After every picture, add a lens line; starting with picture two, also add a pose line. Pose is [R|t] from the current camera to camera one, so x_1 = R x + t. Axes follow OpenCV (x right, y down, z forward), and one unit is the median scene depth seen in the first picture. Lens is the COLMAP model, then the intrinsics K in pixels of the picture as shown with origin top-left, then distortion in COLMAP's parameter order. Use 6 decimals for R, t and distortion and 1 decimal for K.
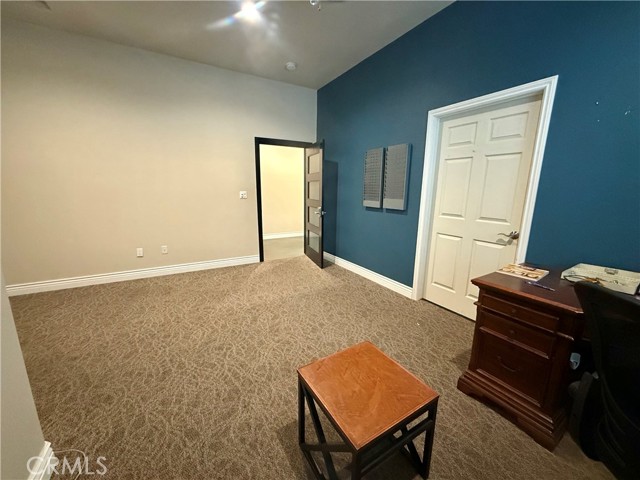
lens RADIAL K [[252.8, 0, 320.7], [0, 252.8, 237.9], [0, 0, 1]] dist [-0.001460, -0.000096]
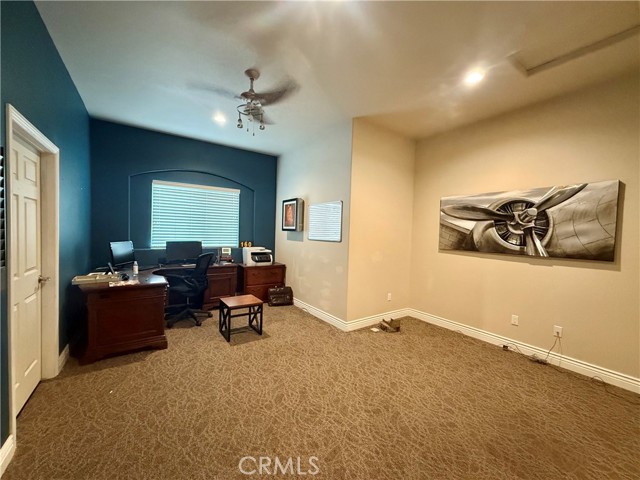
lens RADIAL K [[252.8, 0, 319.3], [0, 252.8, 241.8], [0, 0, 1]] dist [-0.001460, -0.000096]
pose [[-0.996937, -0.039369, -0.067576, -0.250734], [-0.054123, 0.971028, 0.232757, -0.407447], [0.056455, 0.235702, -0.970184, 1.815315]]
